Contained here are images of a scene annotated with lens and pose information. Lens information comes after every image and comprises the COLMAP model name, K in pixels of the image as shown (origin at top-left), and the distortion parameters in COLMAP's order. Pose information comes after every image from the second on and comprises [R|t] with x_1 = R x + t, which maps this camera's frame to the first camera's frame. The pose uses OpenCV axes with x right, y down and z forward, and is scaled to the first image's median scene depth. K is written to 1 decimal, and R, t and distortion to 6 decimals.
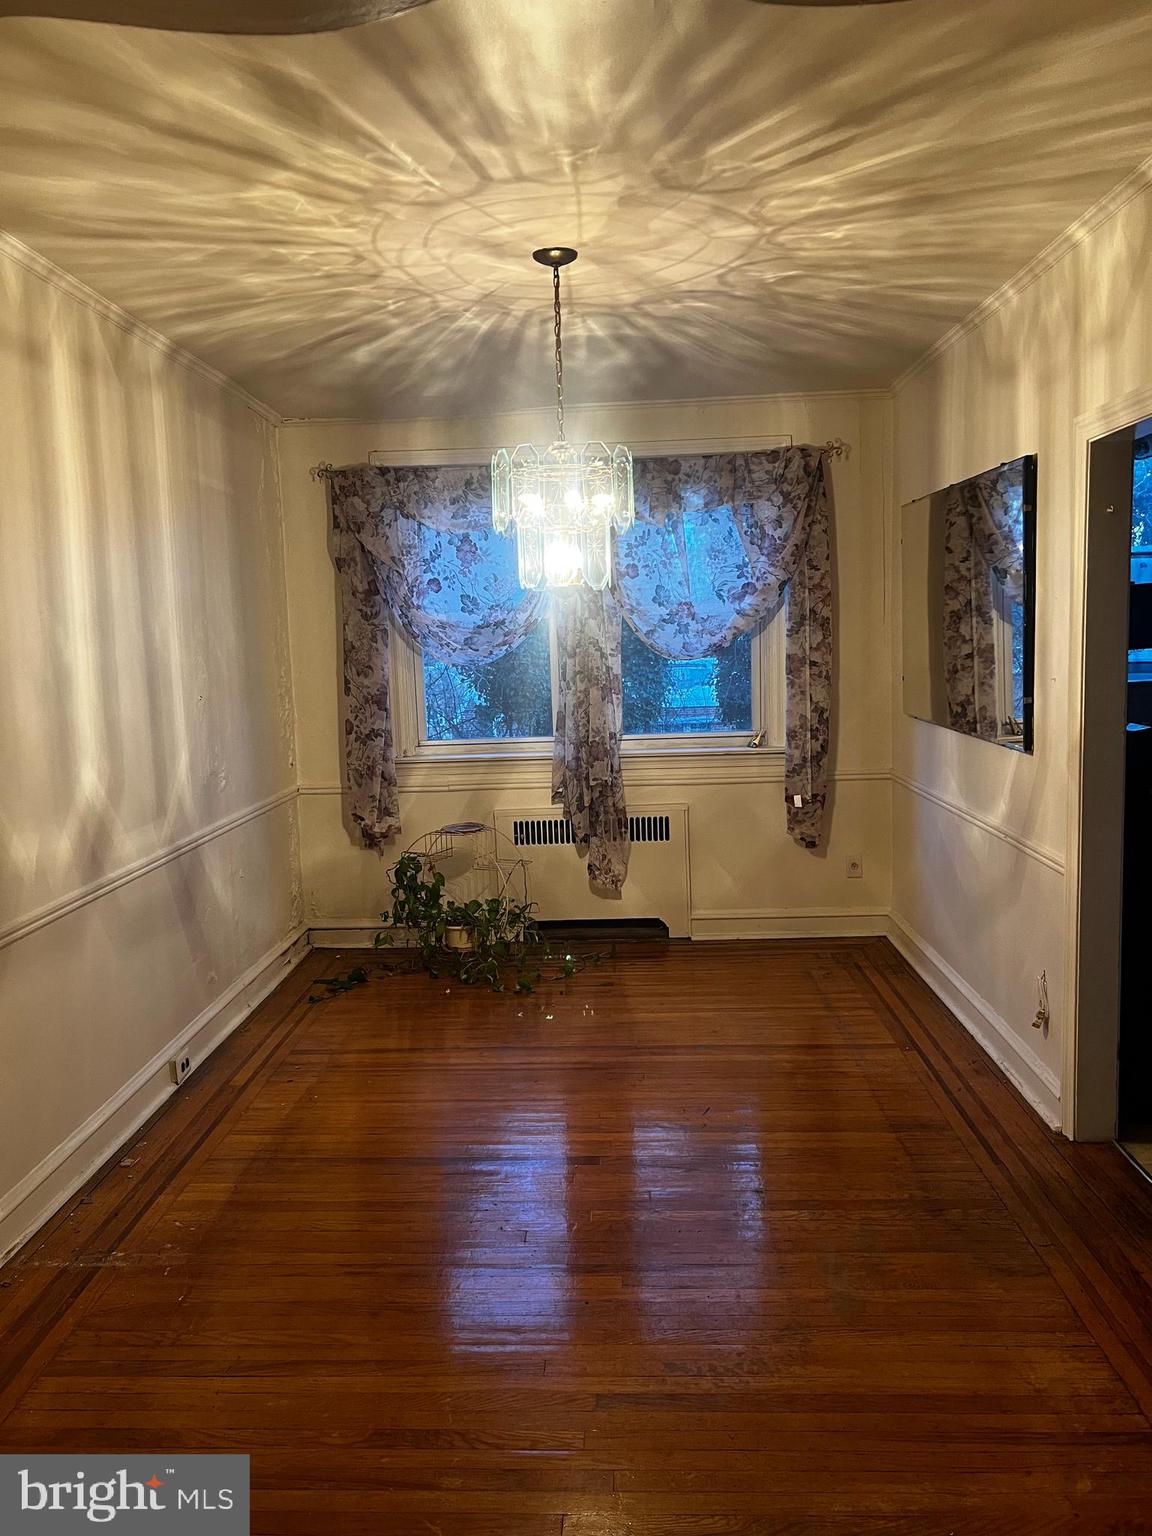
lens RADIAL K [[1171.5, 0, 576.0], [0, 1171.5, 768.0], [0, 0, 1]] dist [0.120590, -0.150256]
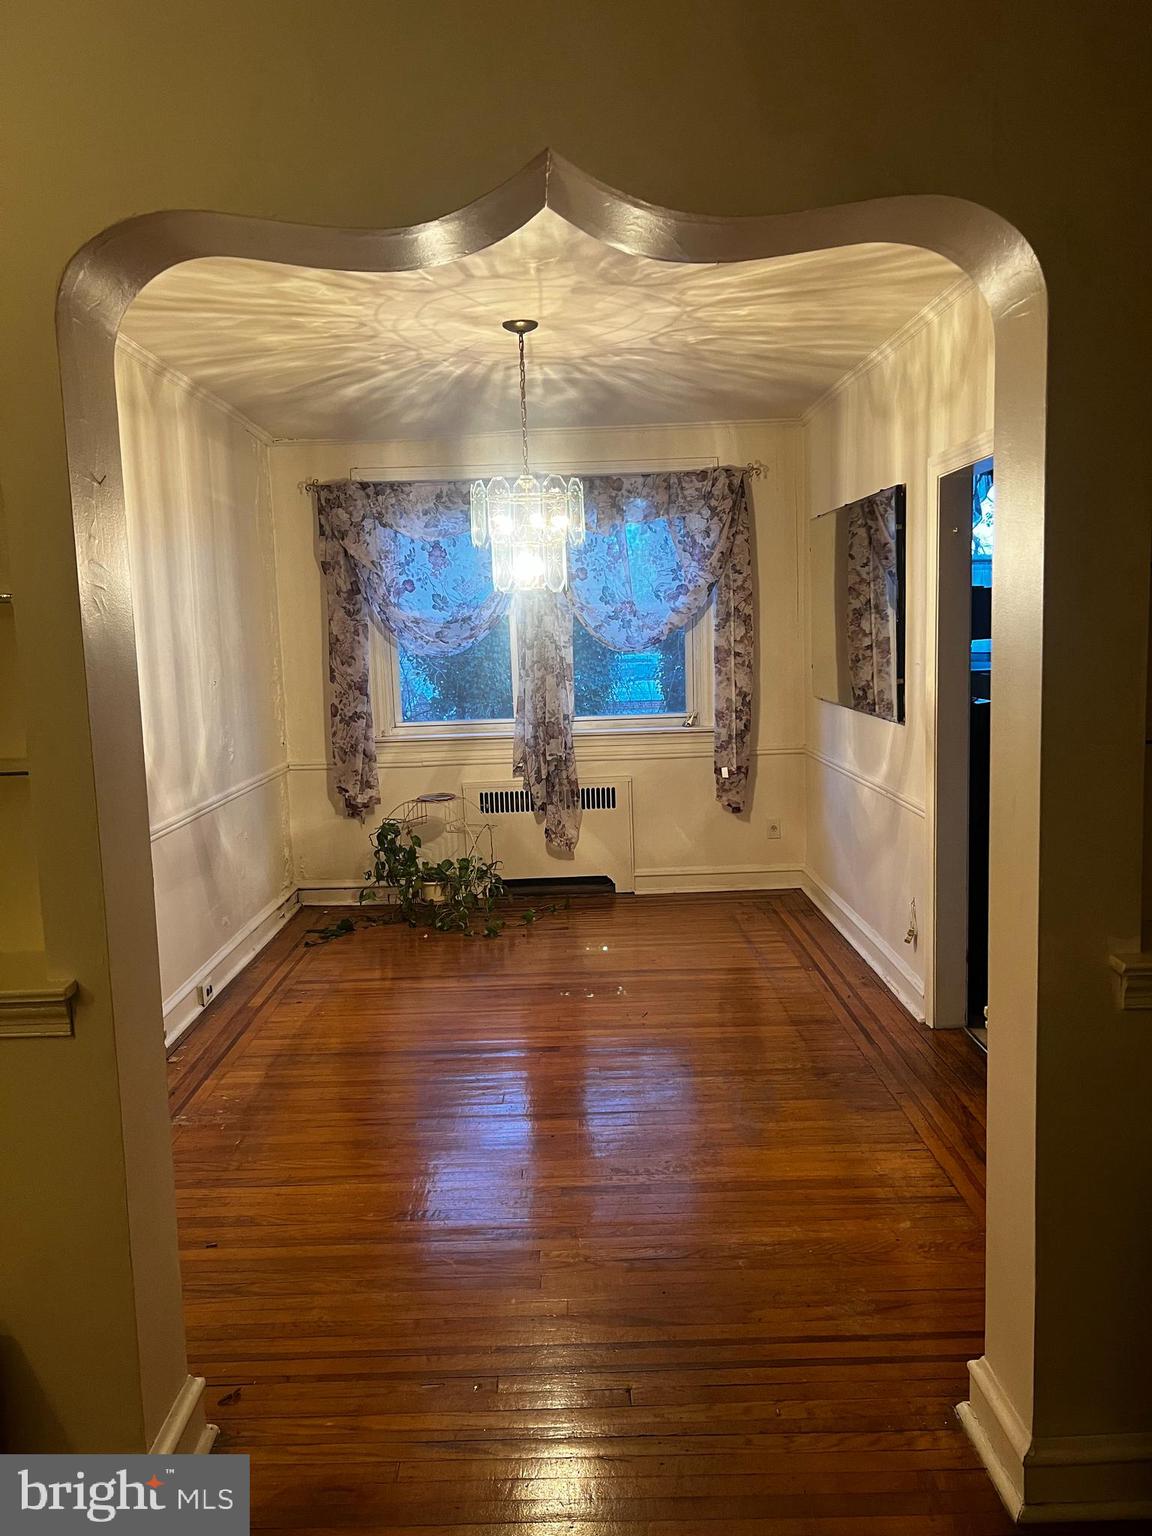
lens RADIAL K [[1171.5, 0, 576.0], [0, 1171.5, 768.0], [0, 0, 1]] dist [0.120590, -0.150256]
pose [[0.998994, -0.005786, 0.044459, -0.011534], [0.005640, 0.999978, 0.003403, 0.020992], [-0.044477, -0.003149, 0.999005, -0.168577]]
